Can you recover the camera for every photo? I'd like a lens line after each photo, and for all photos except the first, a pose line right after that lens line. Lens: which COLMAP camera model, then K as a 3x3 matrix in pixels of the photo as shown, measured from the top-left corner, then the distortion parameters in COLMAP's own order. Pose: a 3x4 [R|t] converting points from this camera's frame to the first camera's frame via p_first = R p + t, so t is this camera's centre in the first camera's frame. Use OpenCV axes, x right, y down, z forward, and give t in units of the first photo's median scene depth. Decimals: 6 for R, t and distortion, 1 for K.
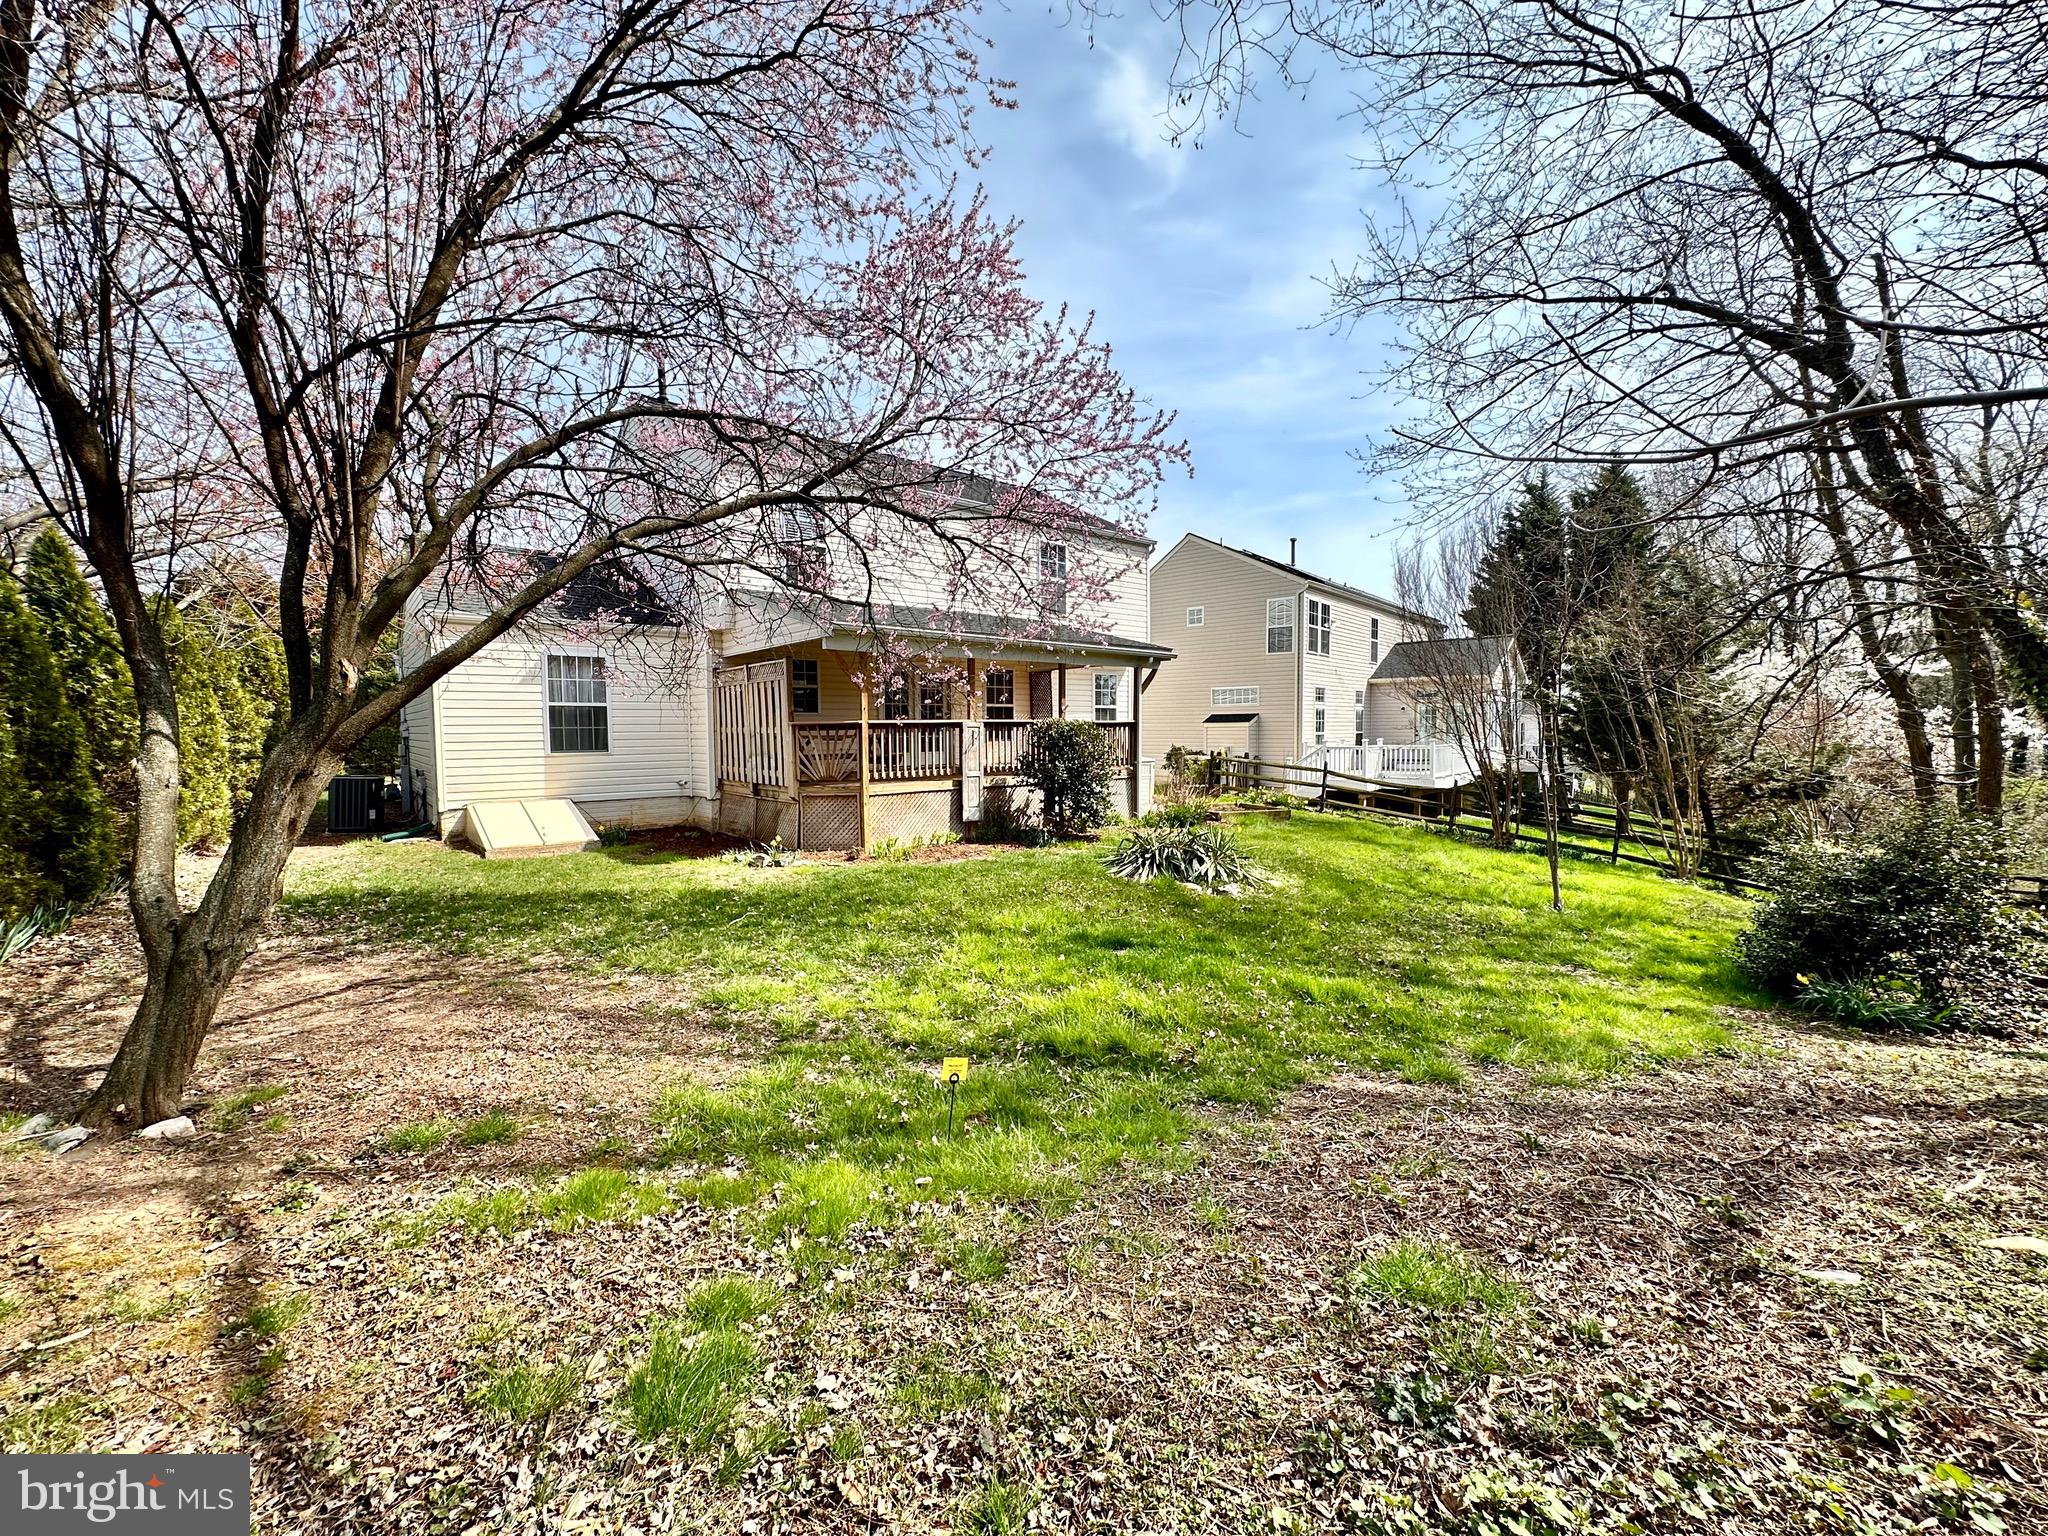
lens RADIAL K [[815.9, 0, 1024.0], [0, 815.9, 768.0], [0, 0, 1]] dist [-0.001280, -0.000070]
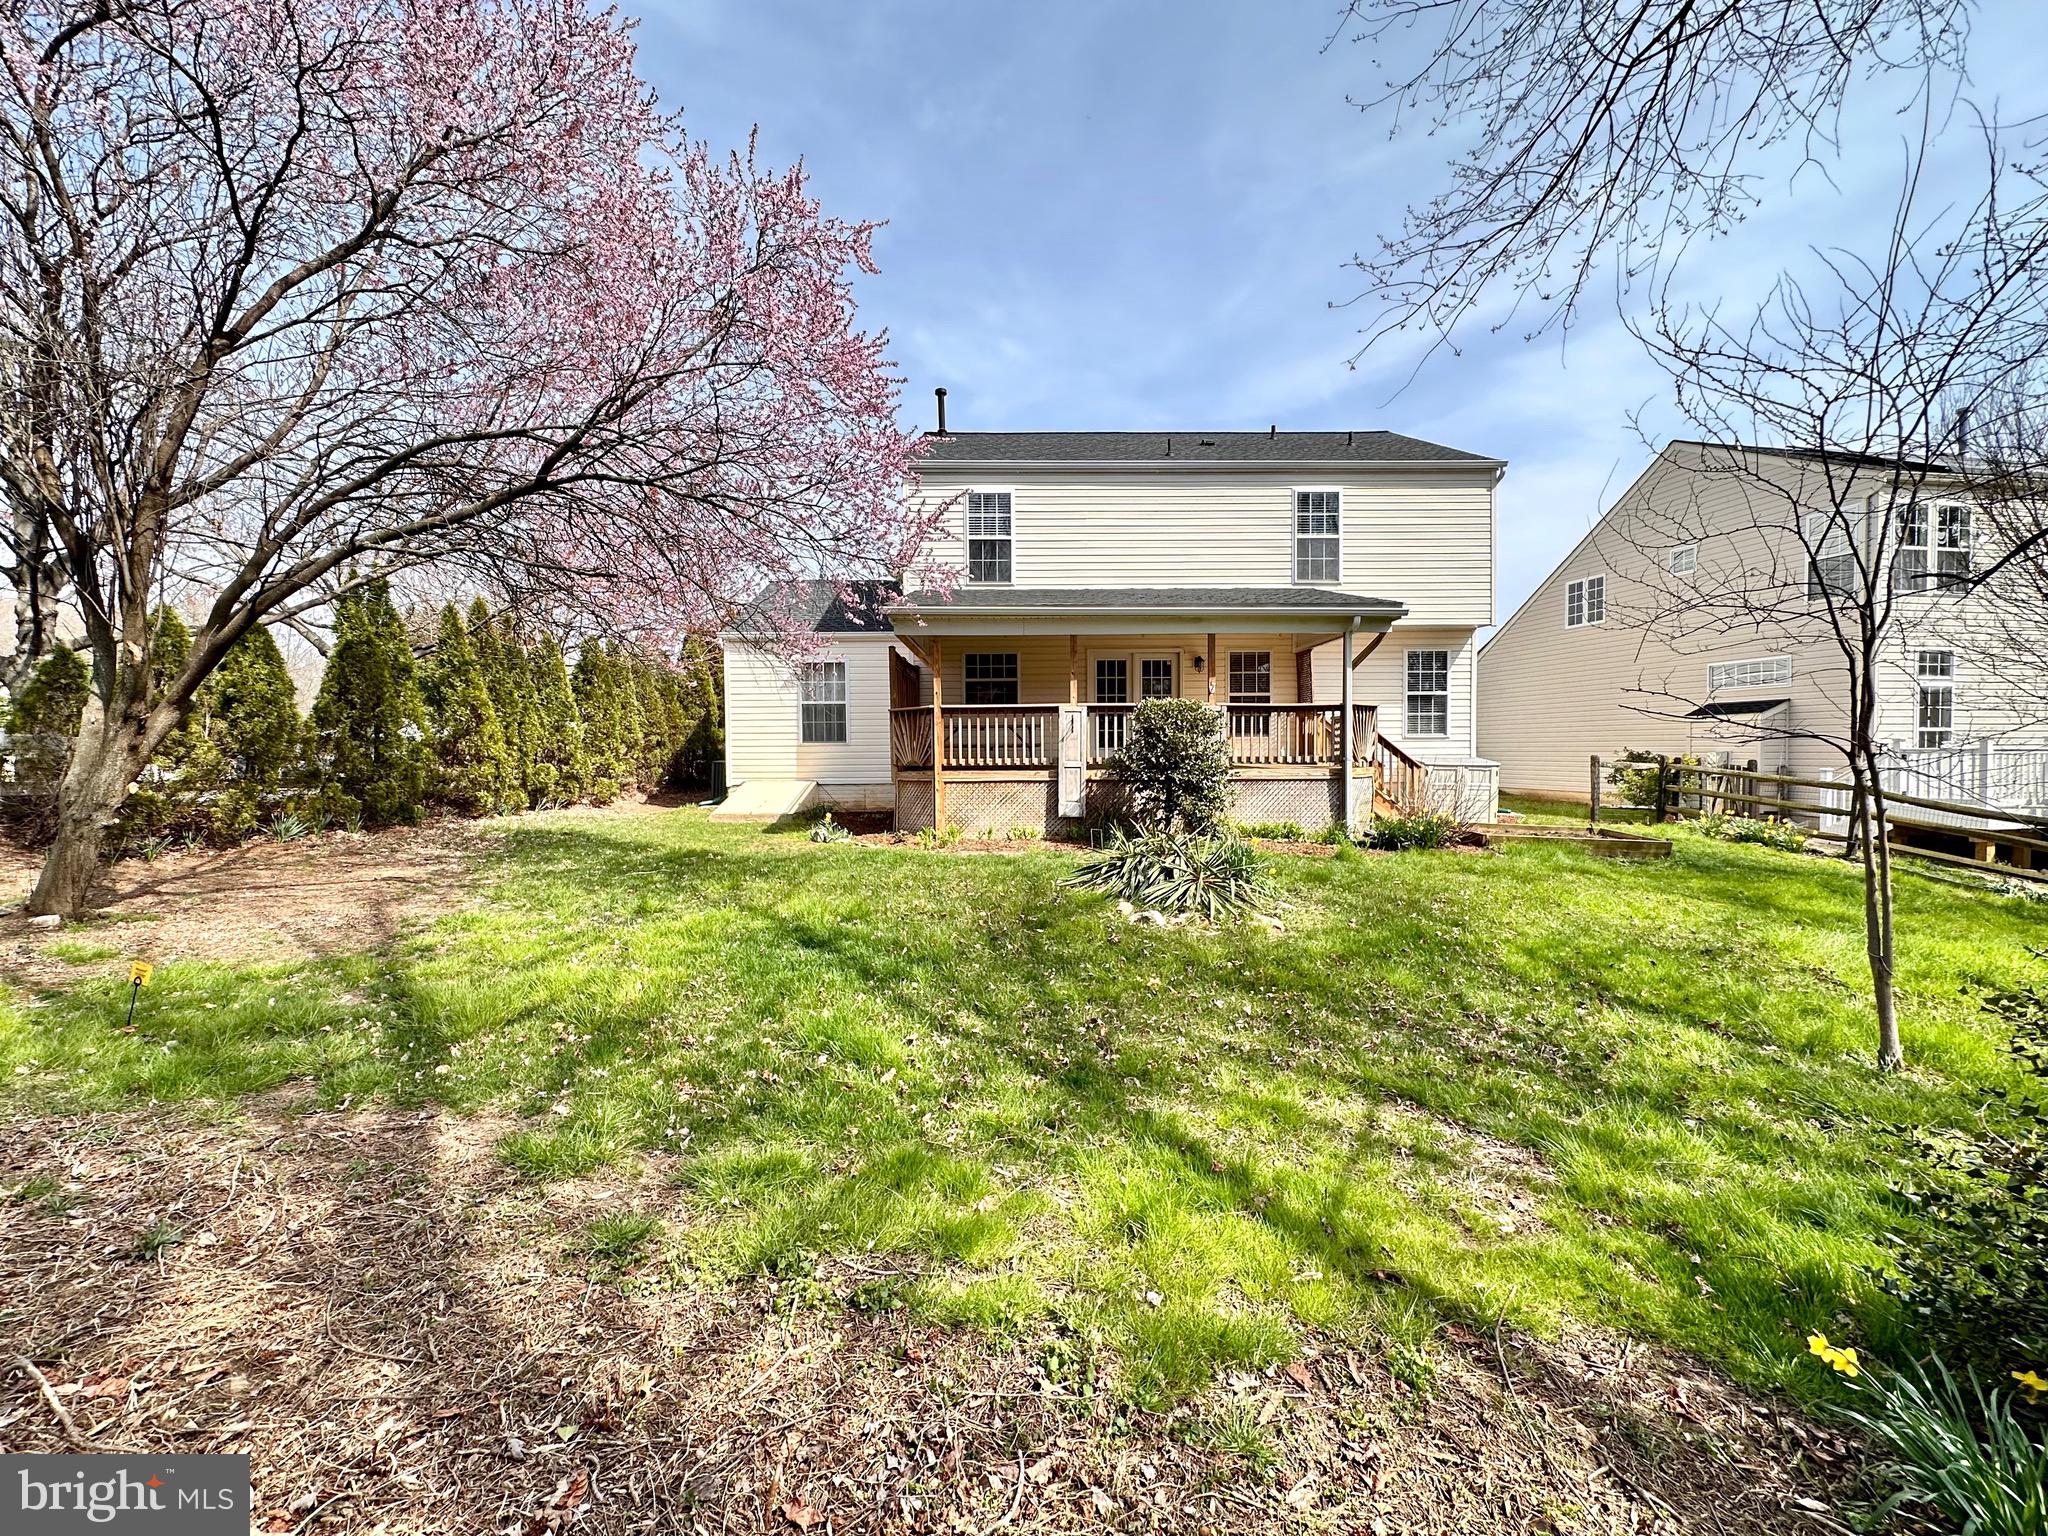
lens RADIAL K [[815.9, 0, 1024.0], [0, 815.9, 768.0], [0, 0, 1]] dist [-0.001280, -0.000070]
pose [[0.761108, 0.018068, -0.648373, 0.471929], [-0.033066, 0.999393, -0.010965, 0.022294], [0.647782, 0.029785, 0.761244, 0.284279]]
